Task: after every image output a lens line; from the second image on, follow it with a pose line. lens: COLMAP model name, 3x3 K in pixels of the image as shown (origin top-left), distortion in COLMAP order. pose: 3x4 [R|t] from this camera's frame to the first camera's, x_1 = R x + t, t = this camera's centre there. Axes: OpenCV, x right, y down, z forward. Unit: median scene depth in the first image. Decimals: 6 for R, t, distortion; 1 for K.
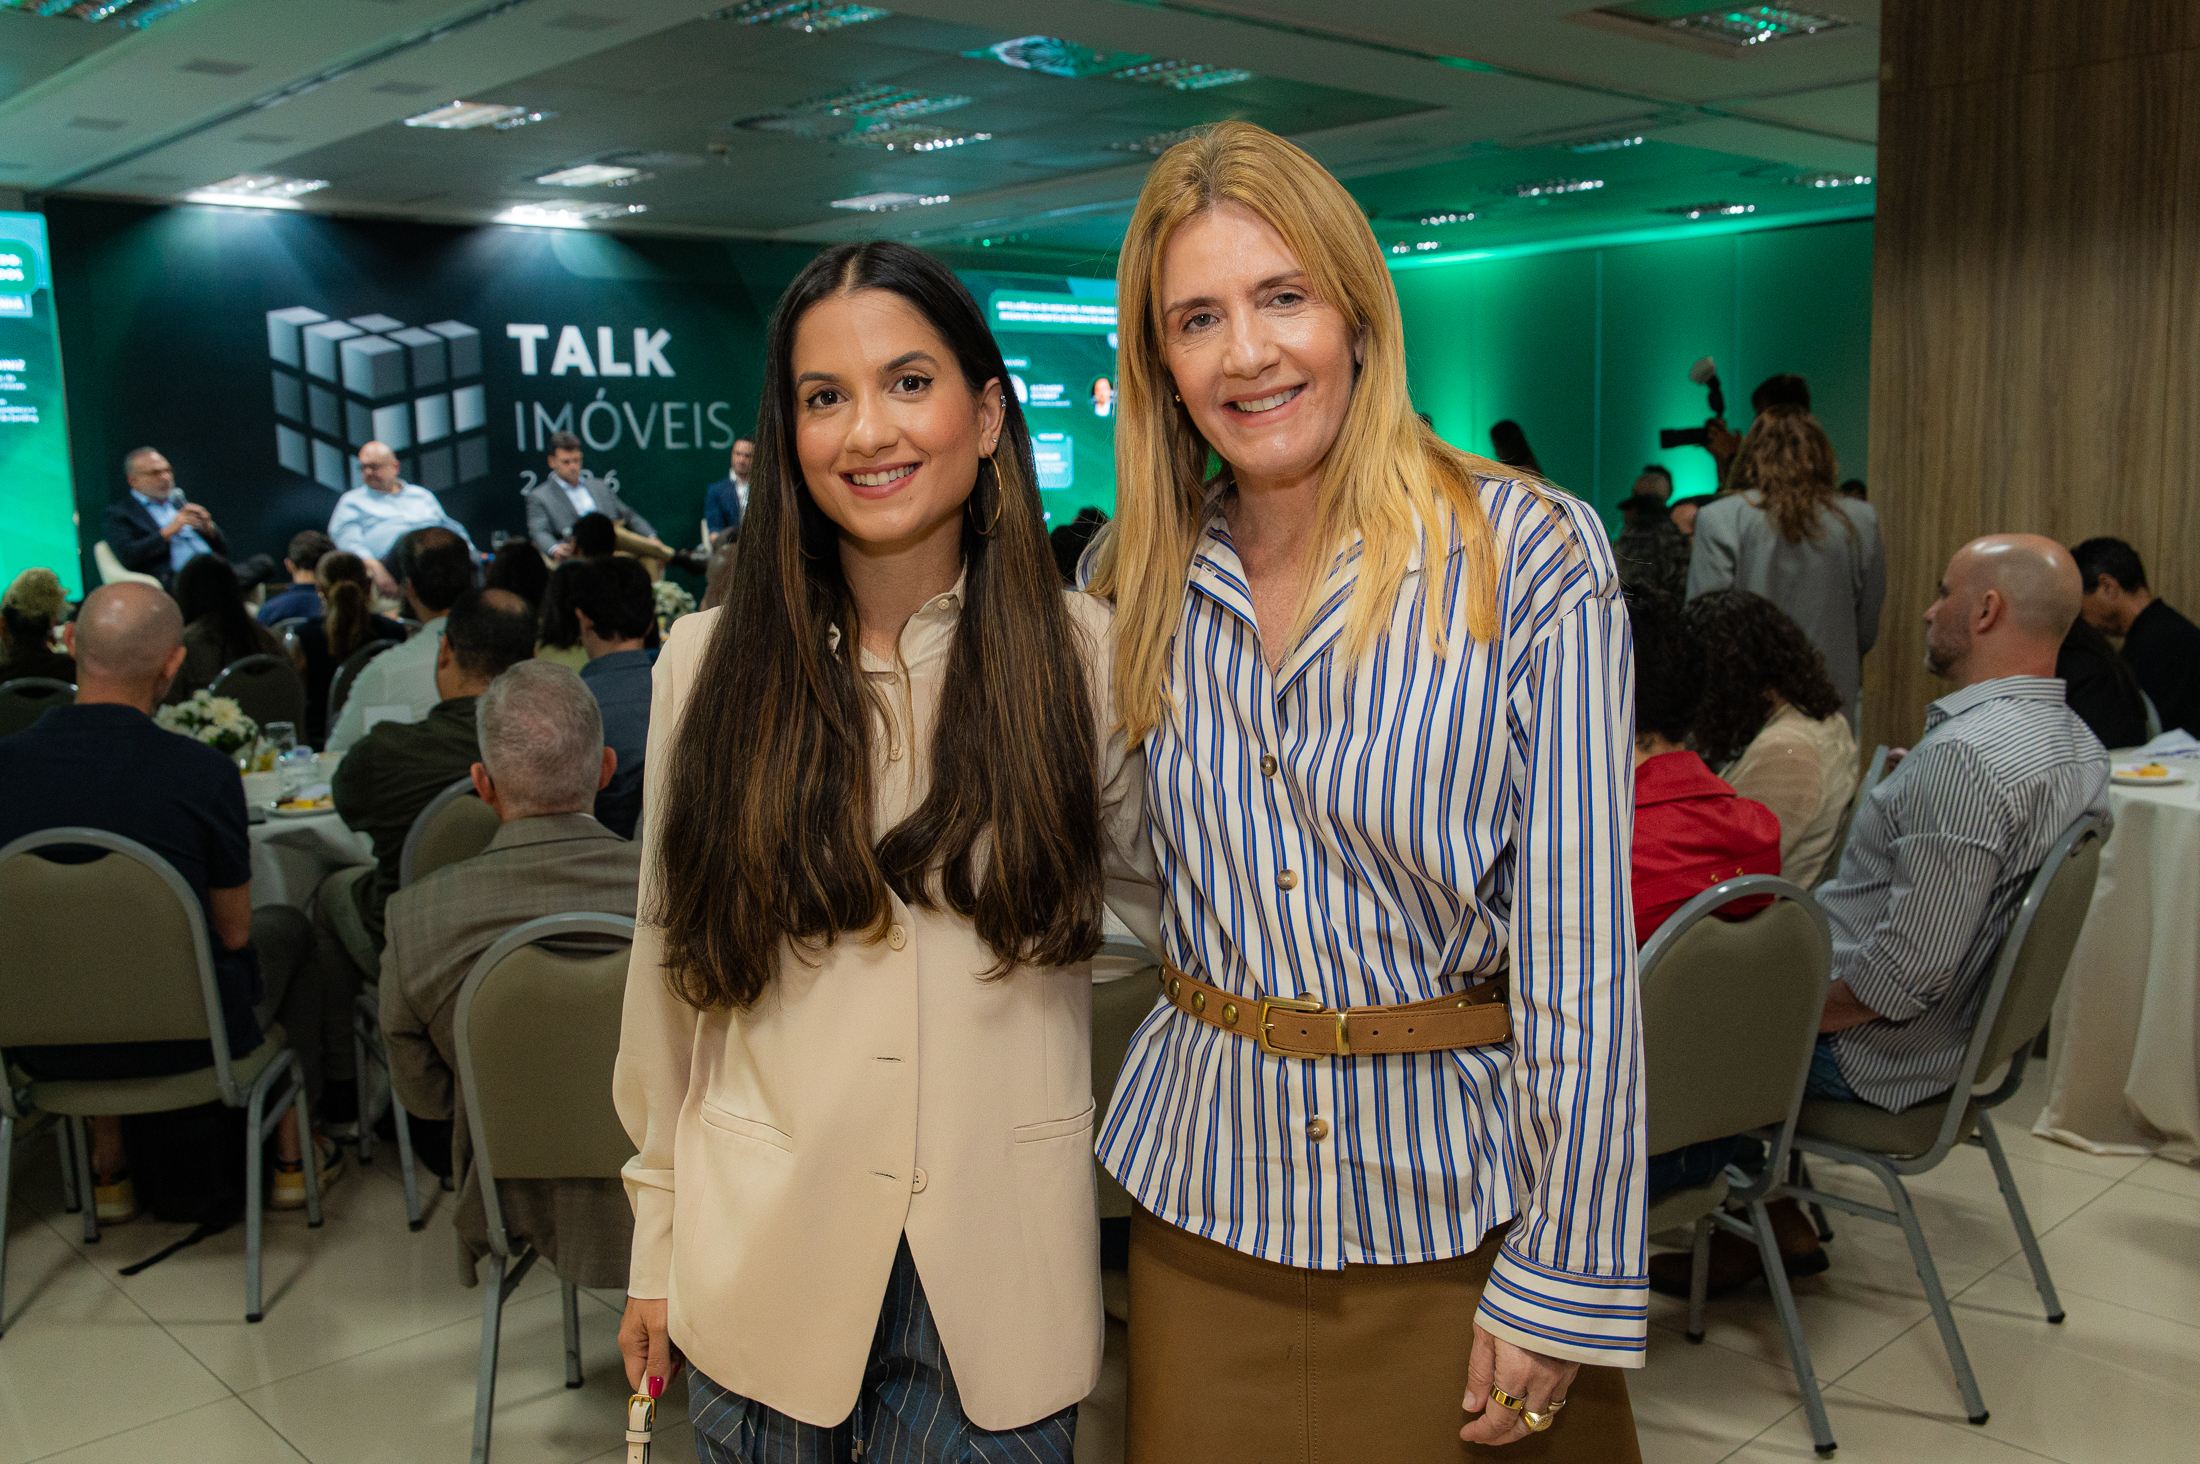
lens RADIAL K [[1946.3, 0, 1100.0], [0, 1946.3, 732.0], [0, 0, 1]] dist [0.007481, 0.000133]
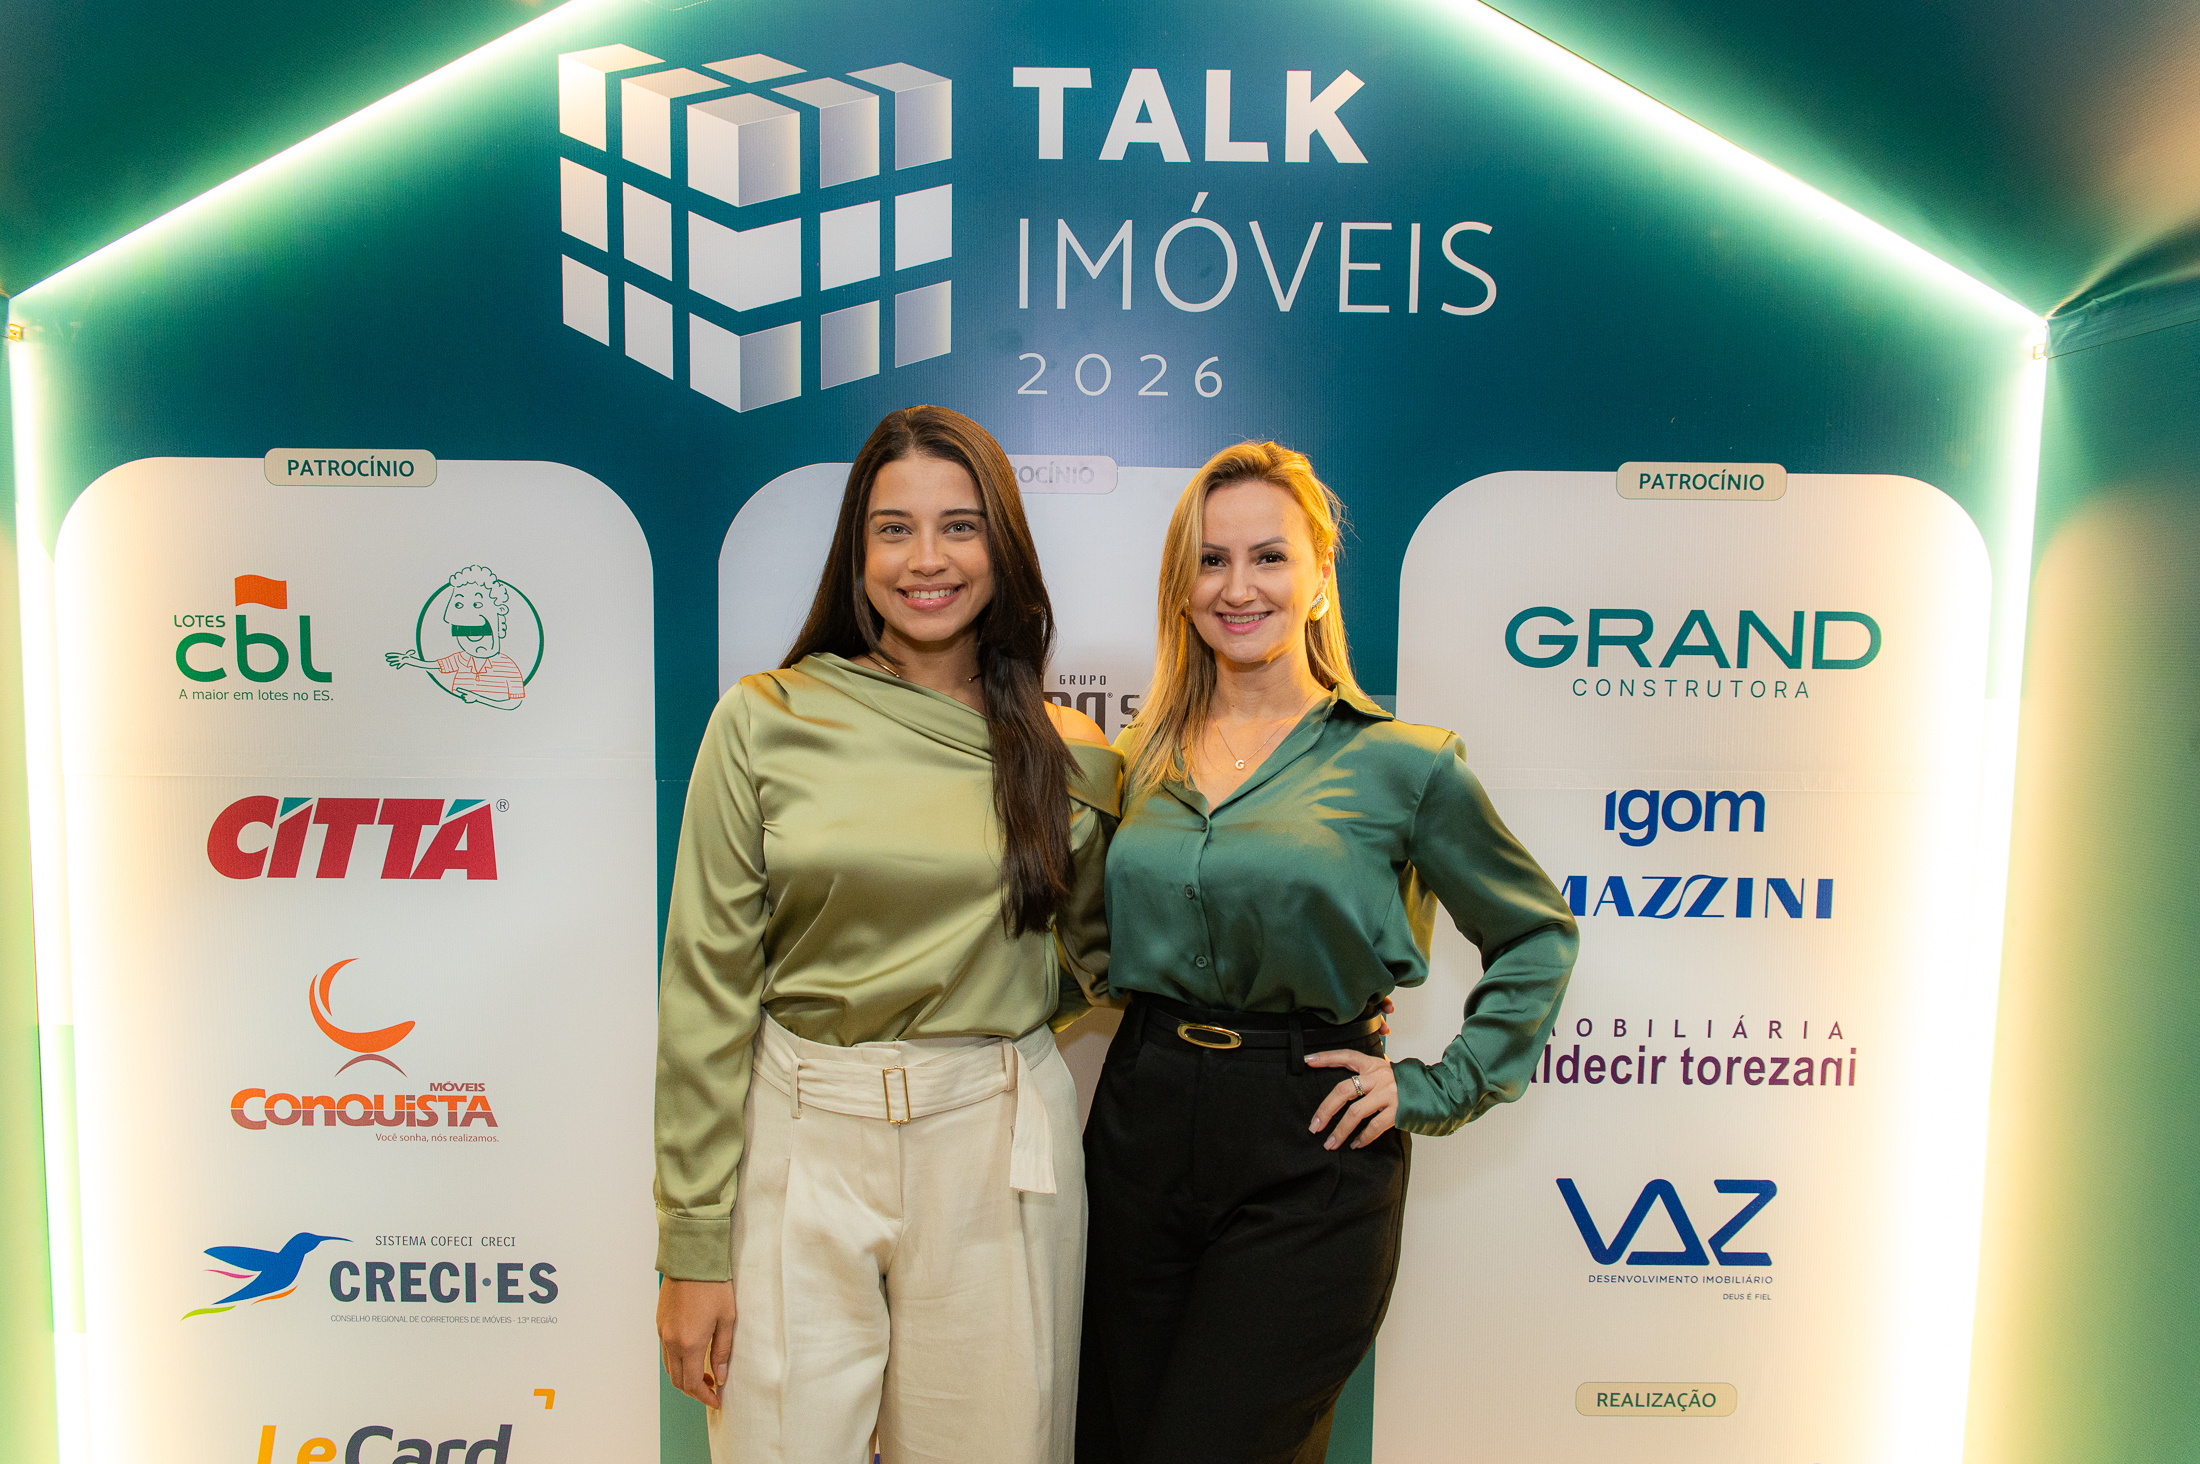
lens RADIAL K [[1498.6, 0, 1100.0], [0, 1498.6, 732.0], [0, 0, 1]] dist [0.005593, -0.001004]
pose [[0.736990, 0.087940, -0.670158, -0.006289], [-0.117225, 0.993104, 0.001403, -0.059936], [0.665660, 0.077525, 0.742217, 1.210117]]
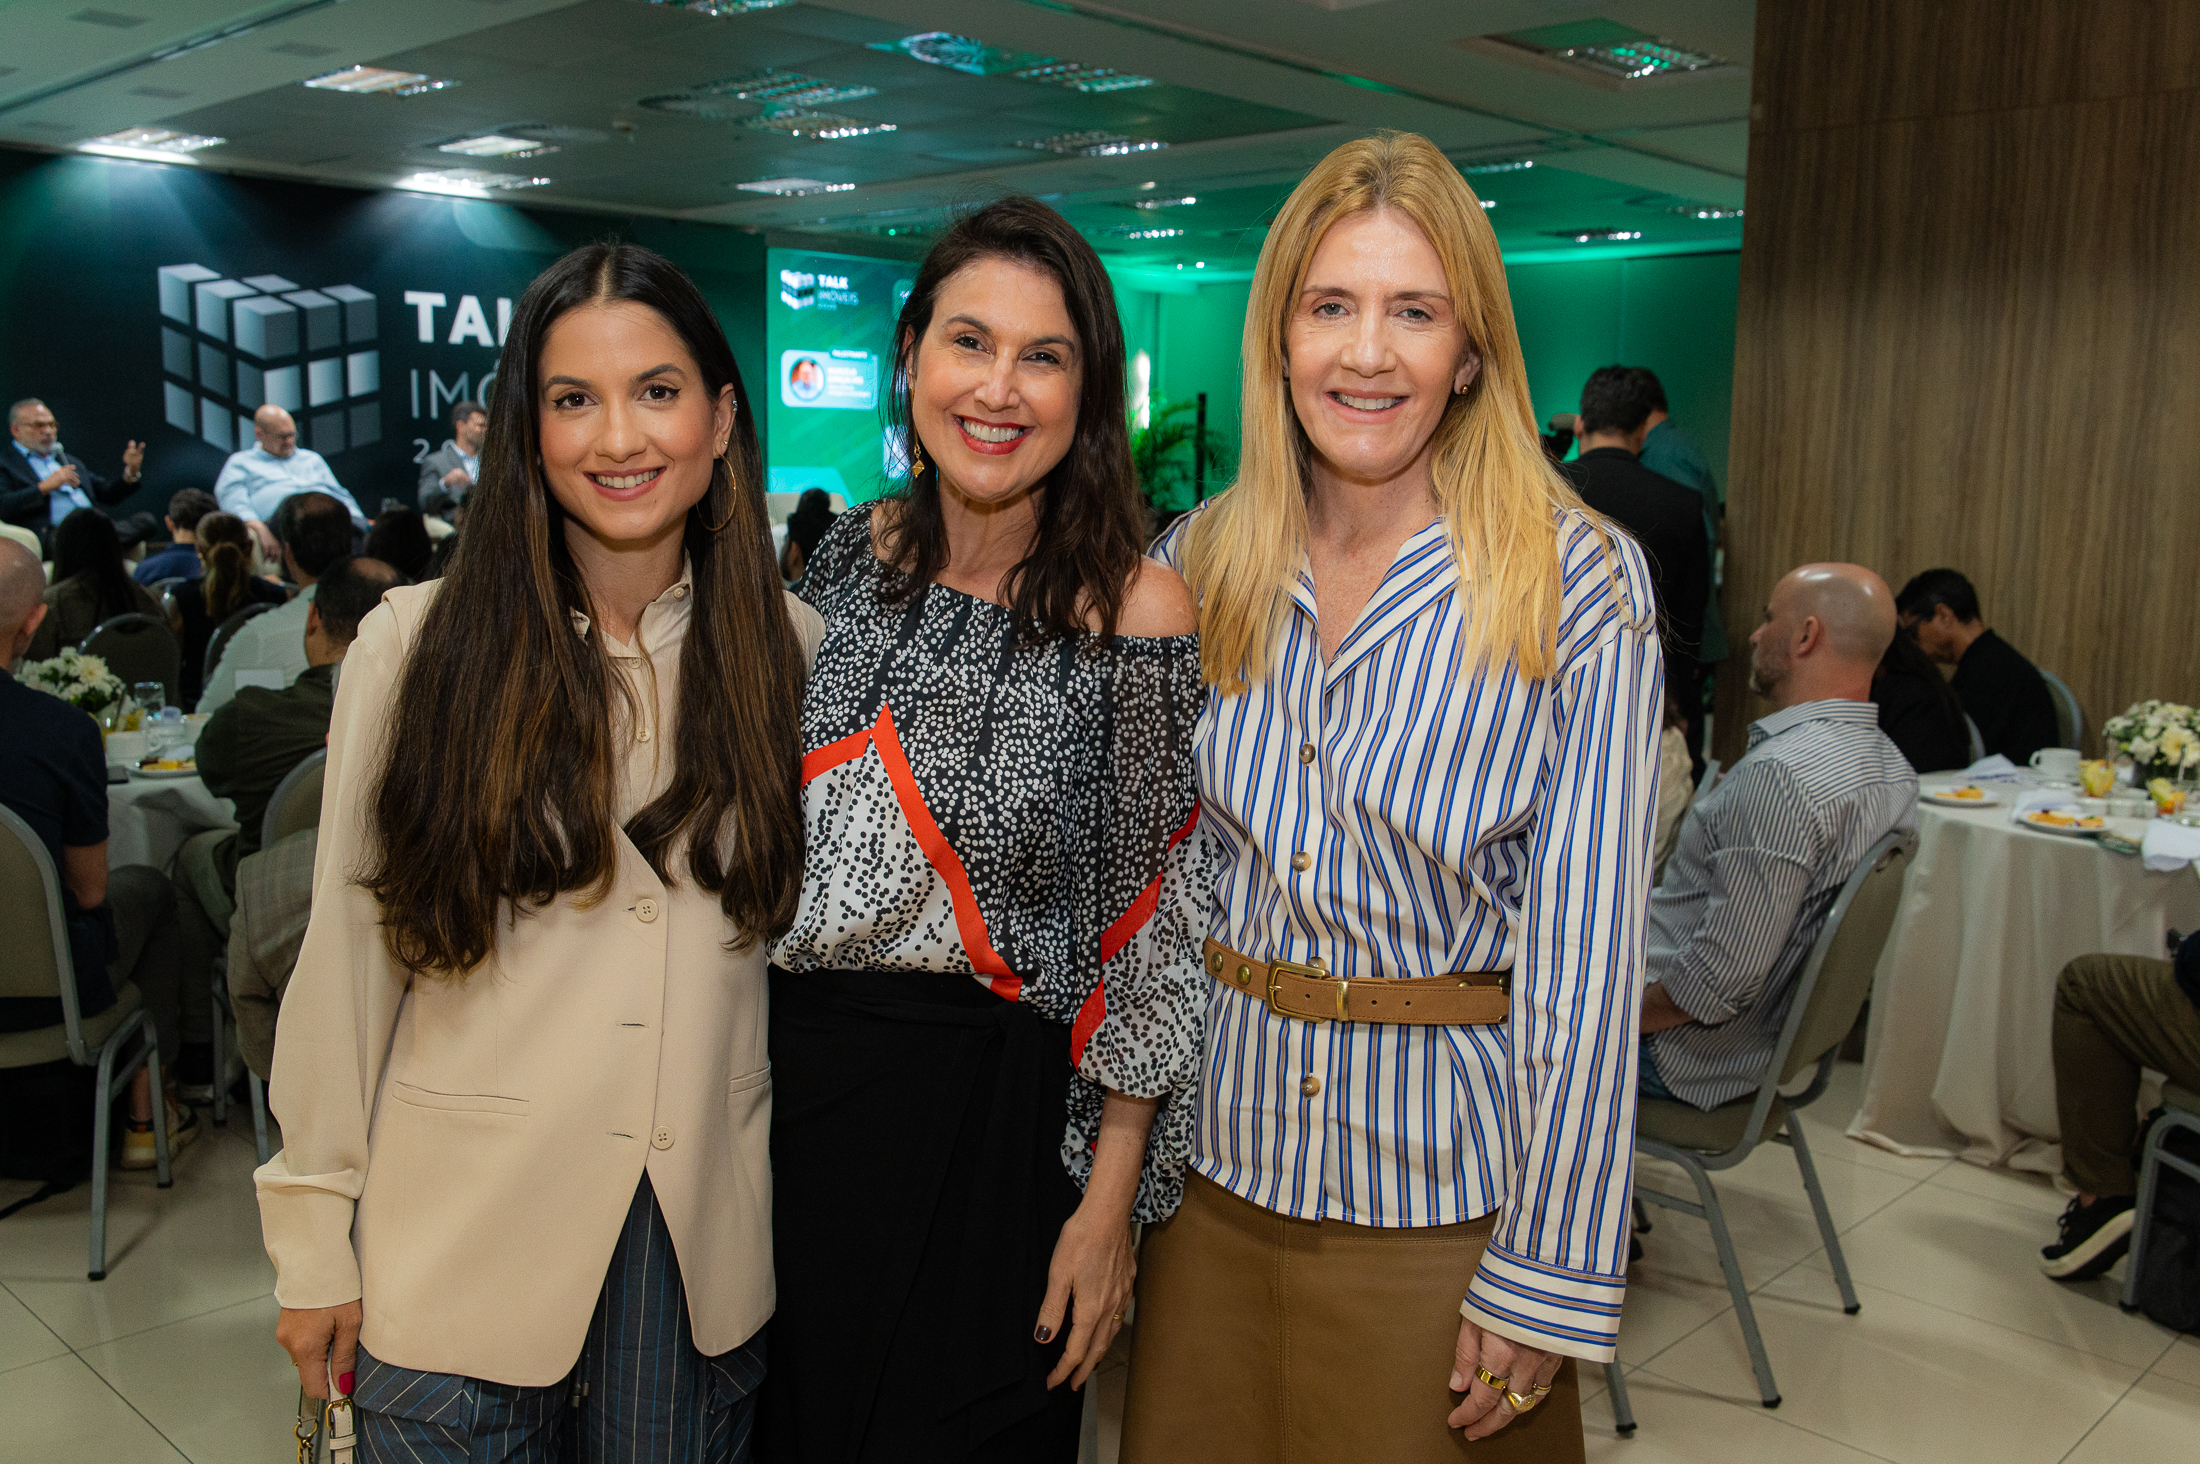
lens RADIAL K [[1925.1, 0, 1100.0], [0, 1925.1, 732.0], [0, 0, 1]] dist [0.001593, 0.003025]
pose [[0.997930, 0.034840, 0.054060, 0.008443], [-0.035113, 0.999375, 0.004101, -0.000486], [-0.053884, -0.005991, 0.998529, -0.006661]]
